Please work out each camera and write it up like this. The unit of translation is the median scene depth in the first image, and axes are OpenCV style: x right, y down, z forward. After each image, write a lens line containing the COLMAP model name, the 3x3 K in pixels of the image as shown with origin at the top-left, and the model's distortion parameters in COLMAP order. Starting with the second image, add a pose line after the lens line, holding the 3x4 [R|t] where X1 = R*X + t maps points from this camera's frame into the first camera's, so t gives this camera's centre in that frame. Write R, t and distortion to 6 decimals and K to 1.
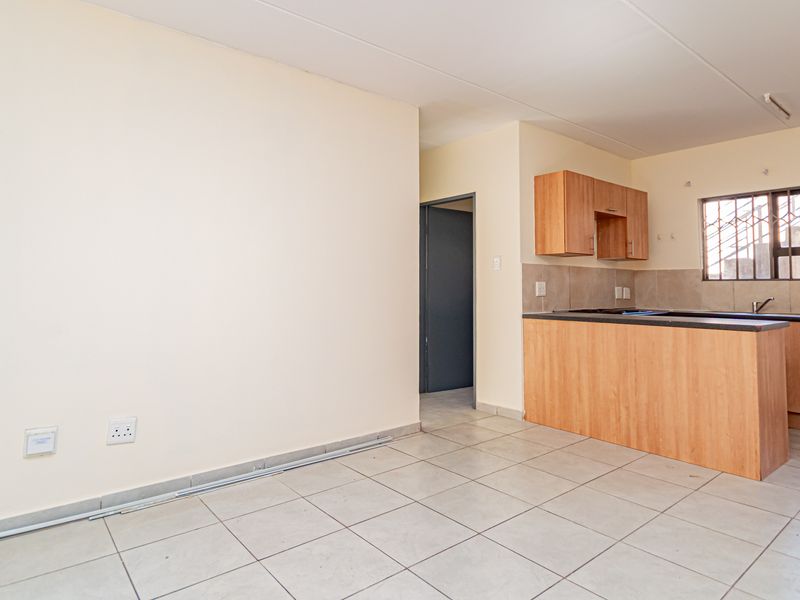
lens RADIAL K [[496.1, 0, 401.6], [0, 496.1, 278.8], [0, 0, 1]] dist [0.001332, 0.000103]
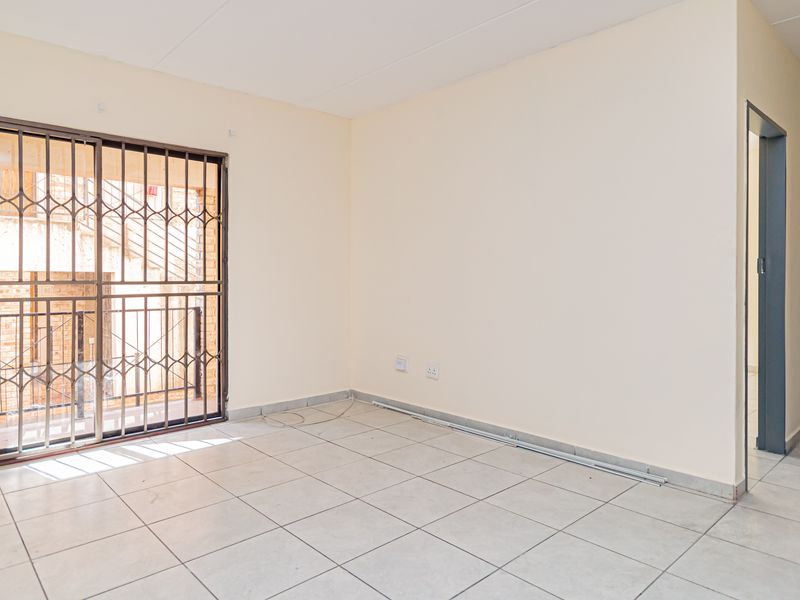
lens RADIAL K [[528.8, 0, 400.0], [0, 528.8, 300.0], [0, 0, 1]] dist [-0.002236, -0.001018]
pose [[0.067950, 0.054750, -0.996185, 0.915496], [0.019472, 0.998230, 0.056190, -0.005963], [0.997499, -0.023216, 0.066763, 0.690991]]
